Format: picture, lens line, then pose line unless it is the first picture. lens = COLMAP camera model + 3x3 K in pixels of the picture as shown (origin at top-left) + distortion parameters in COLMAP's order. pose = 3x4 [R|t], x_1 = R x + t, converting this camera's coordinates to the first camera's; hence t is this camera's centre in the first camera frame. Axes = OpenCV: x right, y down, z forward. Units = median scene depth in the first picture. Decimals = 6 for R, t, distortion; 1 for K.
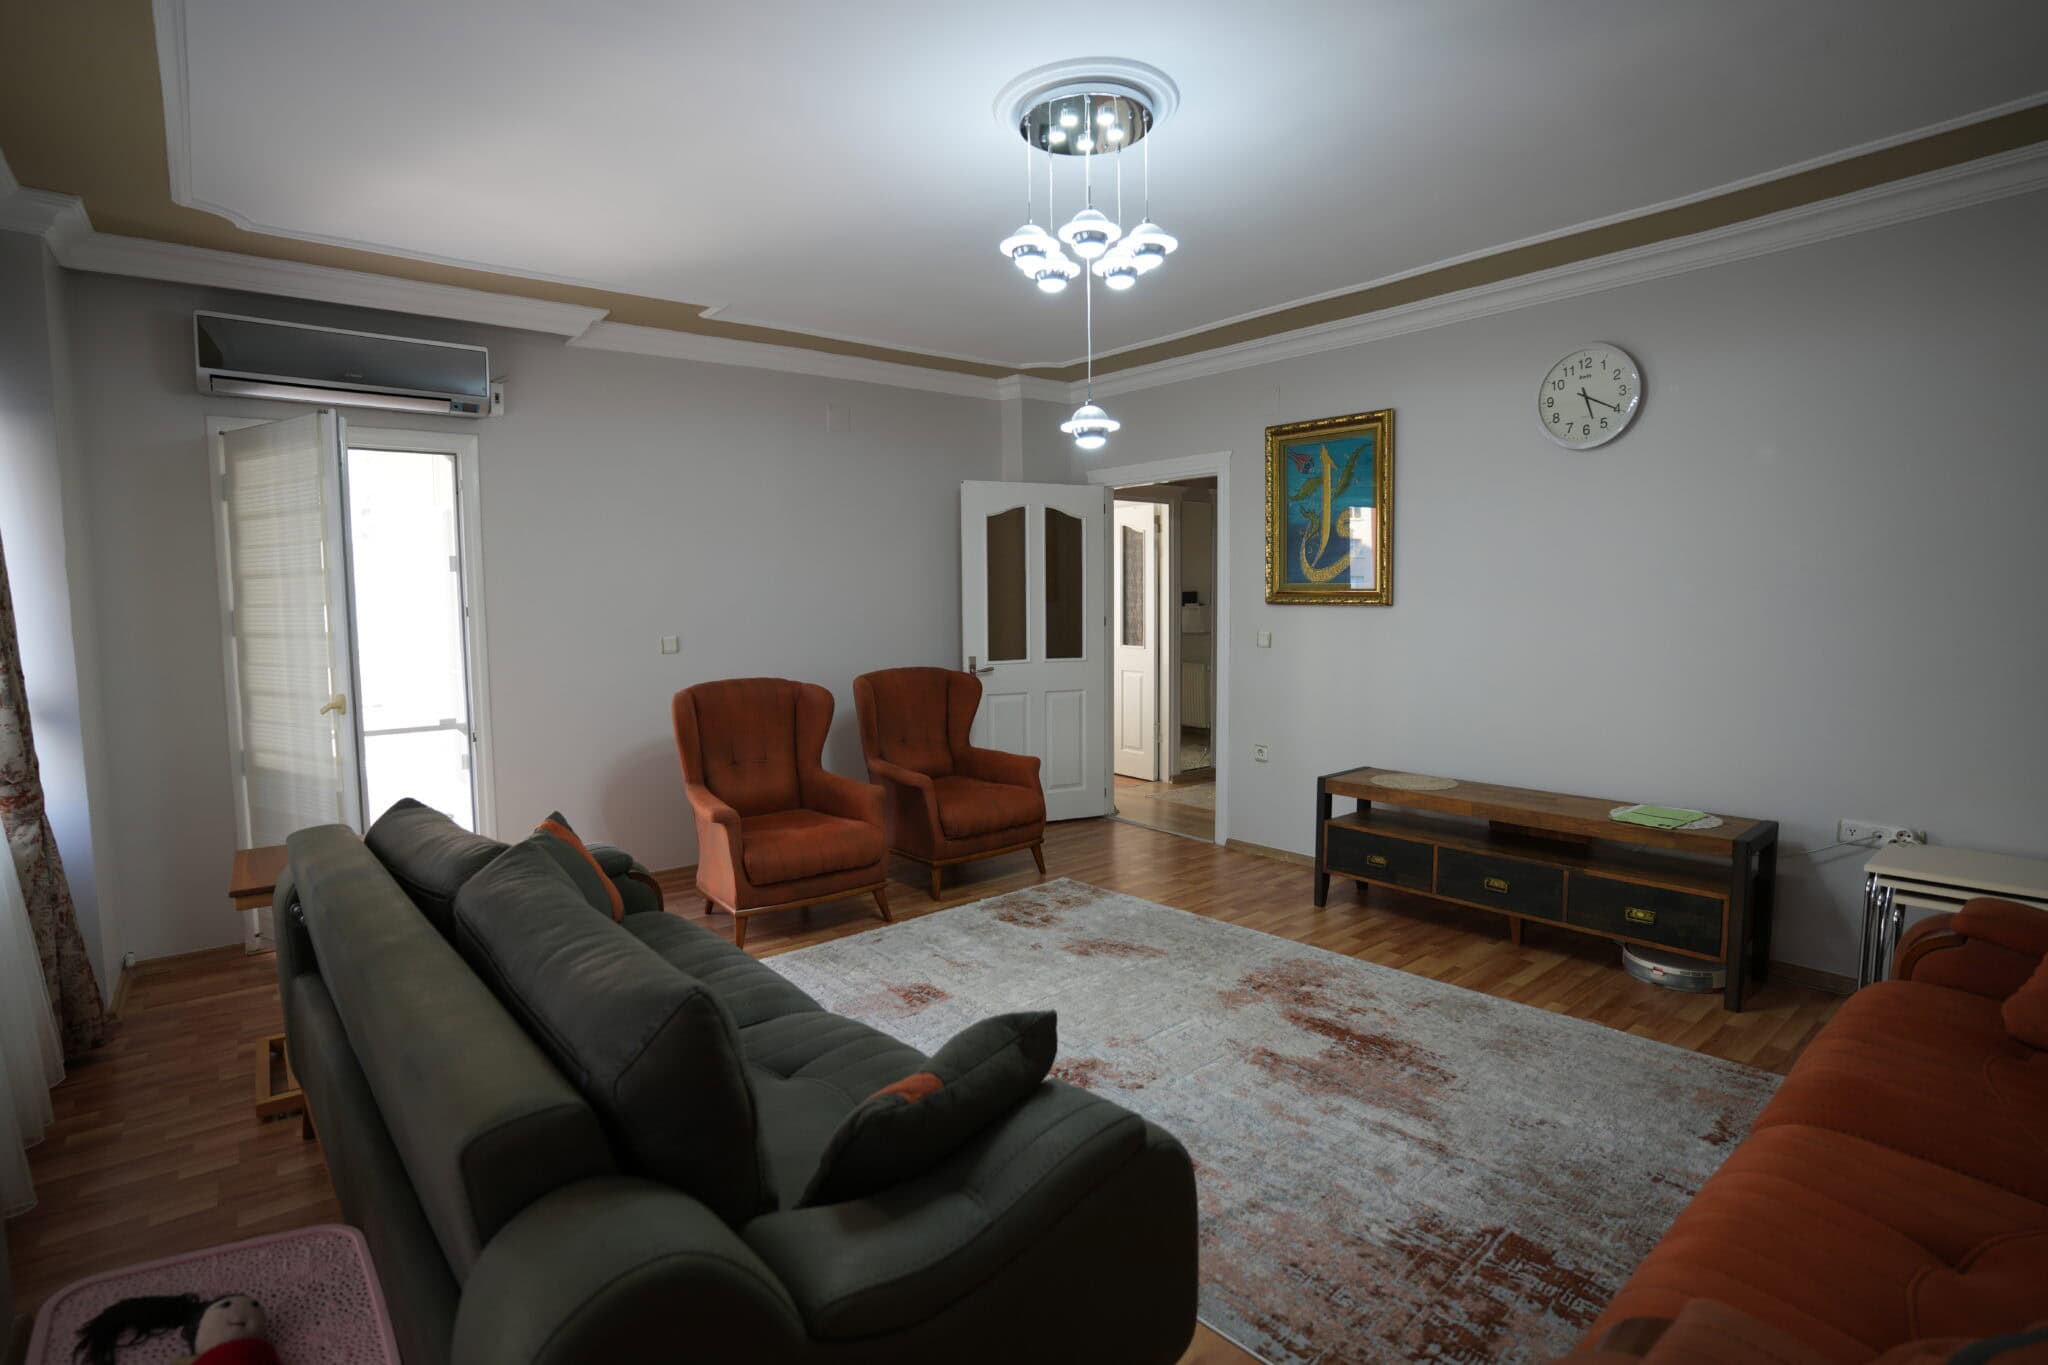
lens RADIAL K [[1005.7, 0, 1023.0], [0, 1005.7, 684.5], [0, 0, 1]] dist [-0.059541, 0.017174]
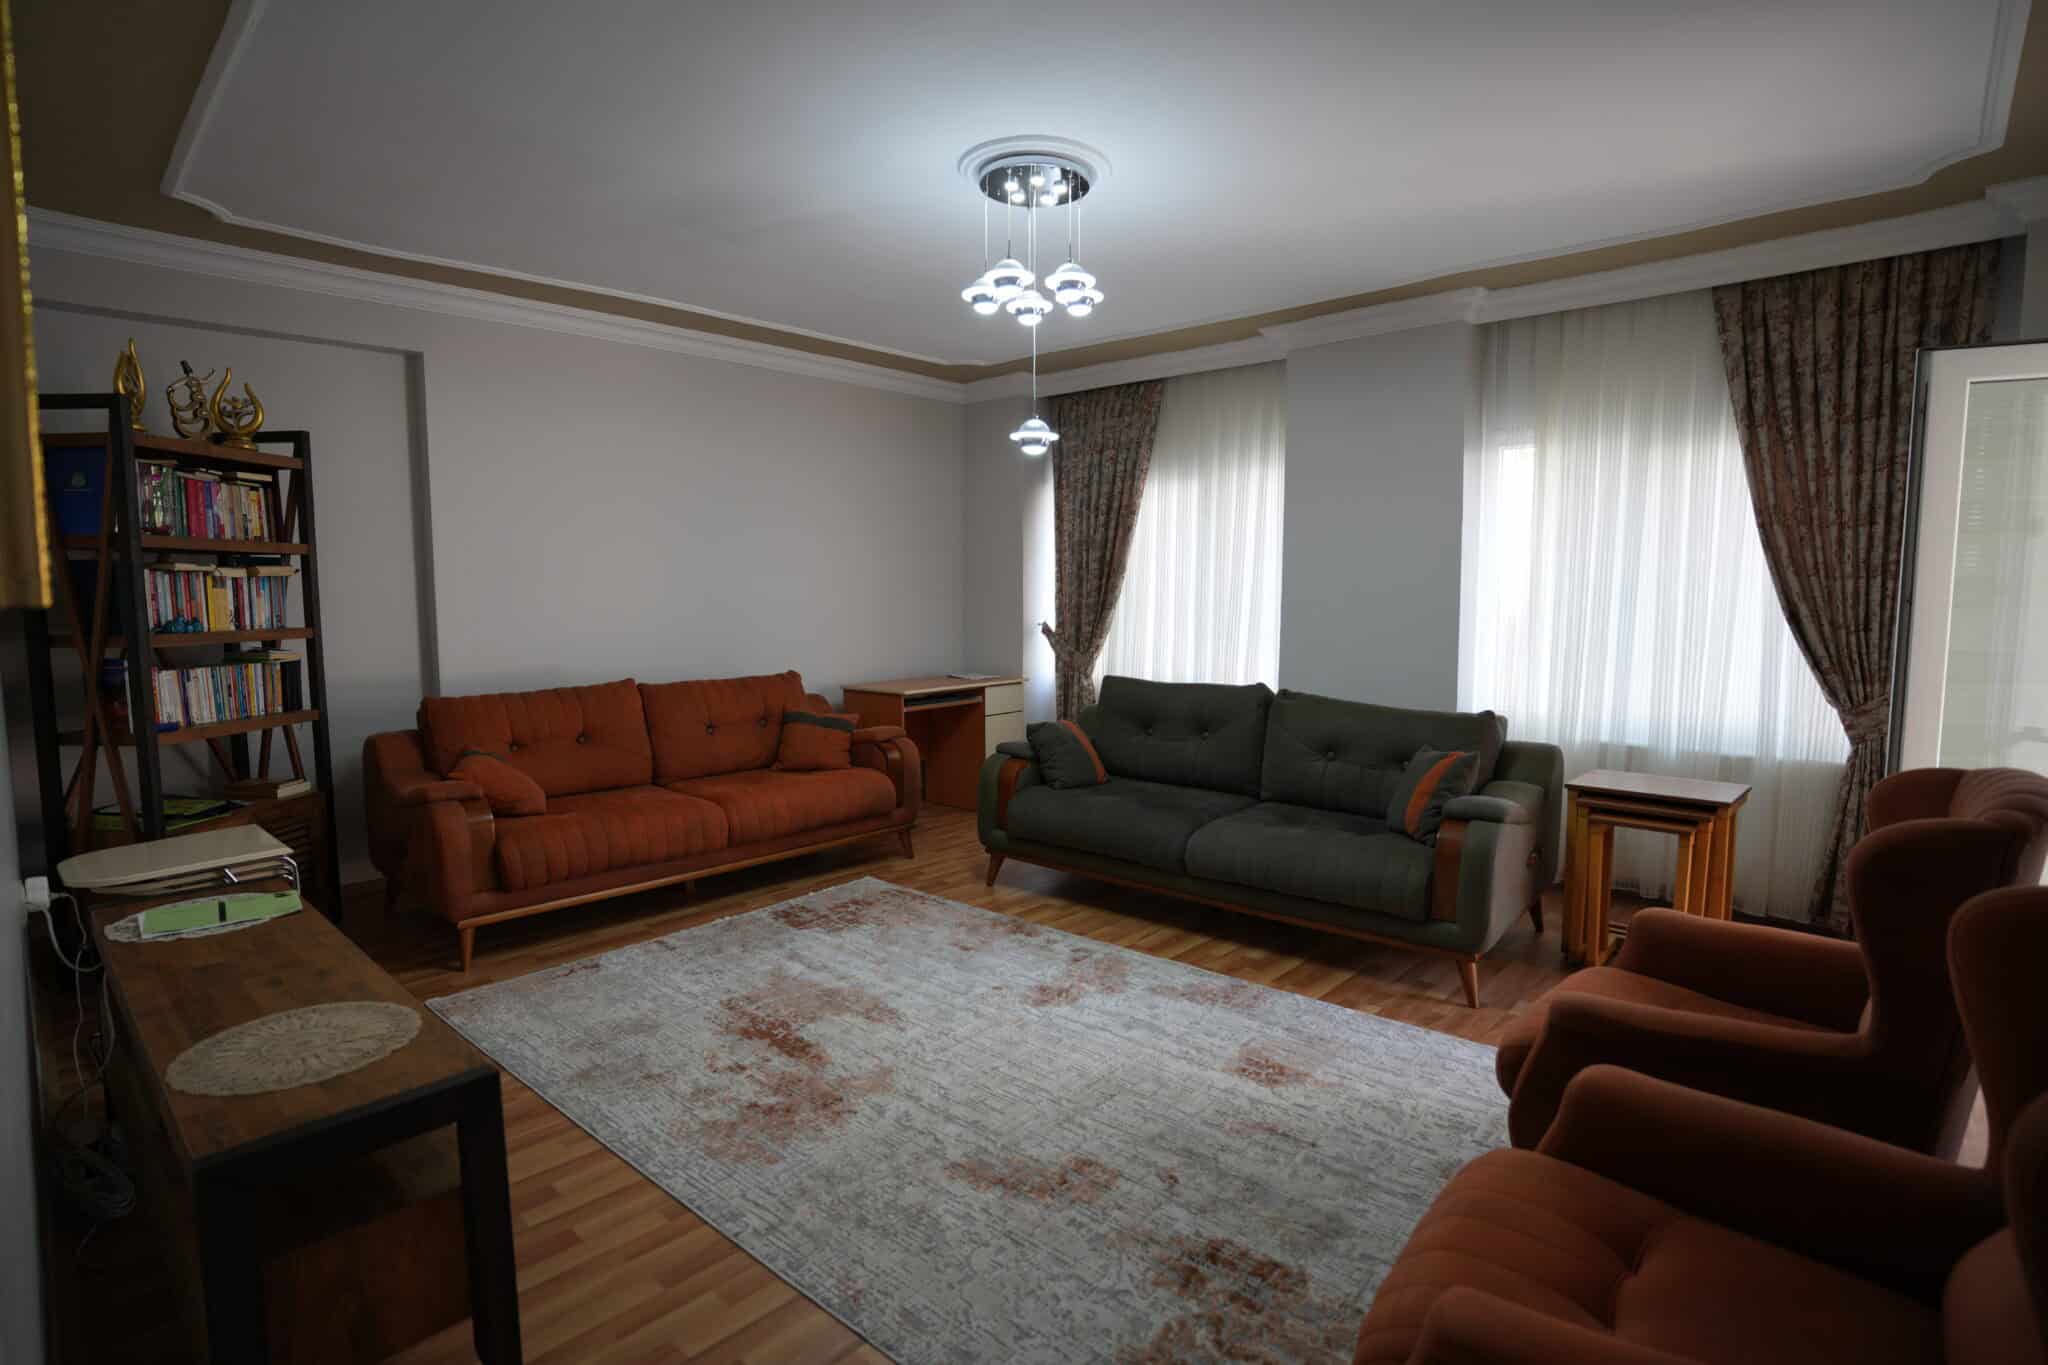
lens RADIAL K [[1005.7, 0, 1021.1], [0, 1005.7, 677.7], [0, 0, 1]] dist [-0.059541, 0.017174]
pose [[-0.991491, 0.024637, -0.127820, 0.213364], [0.001761, 0.984374, 0.176081, -0.163167], [0.130161, 0.174358, -0.976042, 1.959534]]
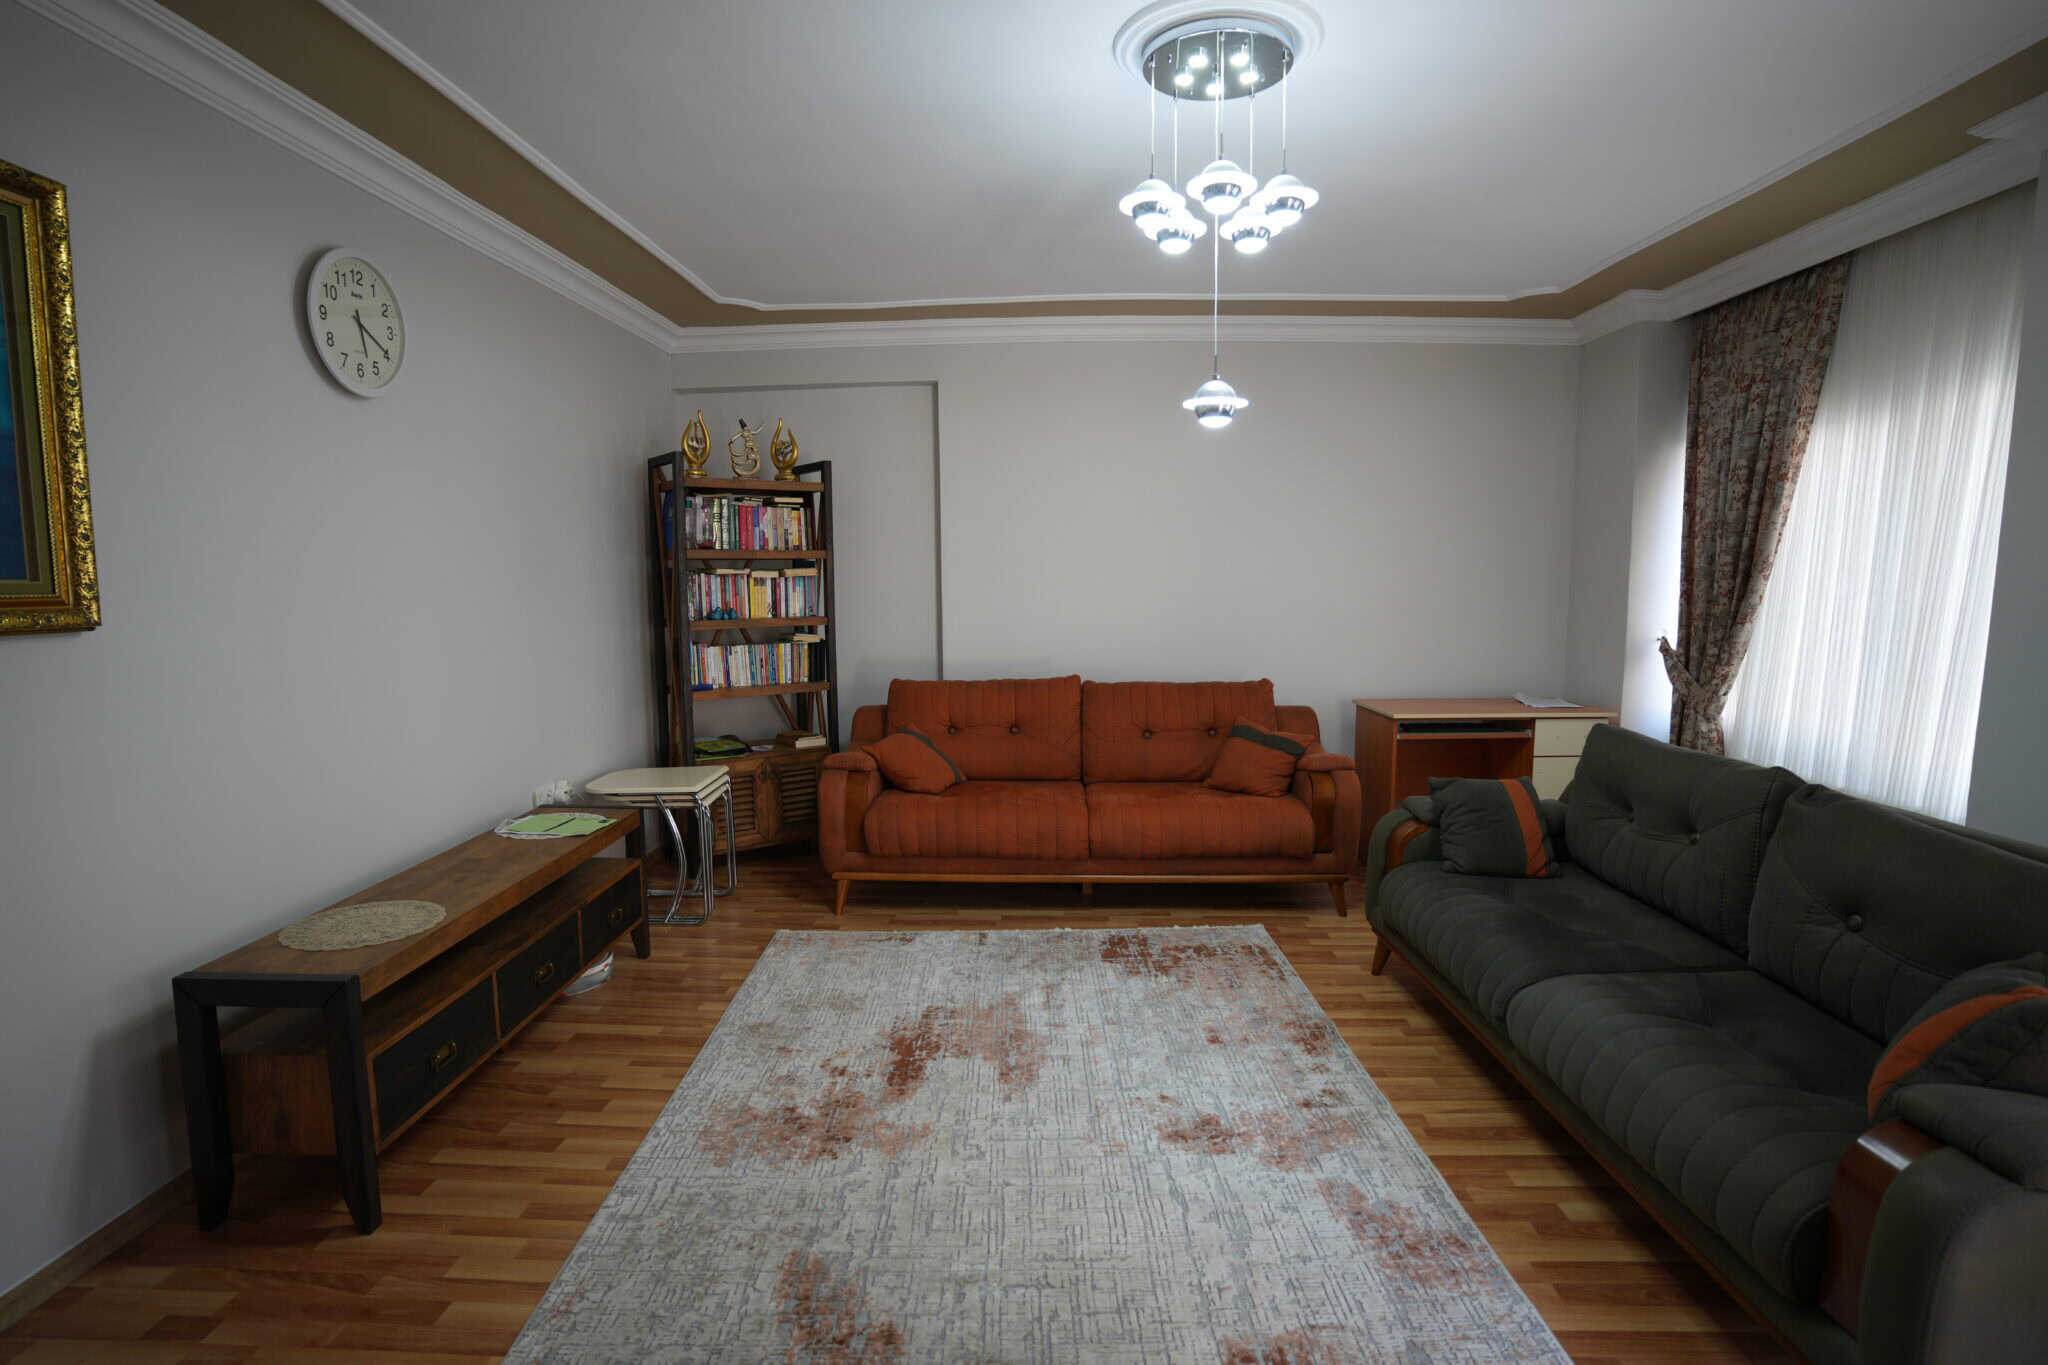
lens RADIAL K [[1005.7, 0, 1024.4], [0, 1005.7, 678.1], [0, 0, 1]] dist [-0.059541, 0.017174]
pose [[-0.752858, -0.055117, 0.655871, -0.363850], [0.069295, 0.984312, 0.162260, -0.151082], [-0.654525, 0.167607, -0.737228, 1.604678]]
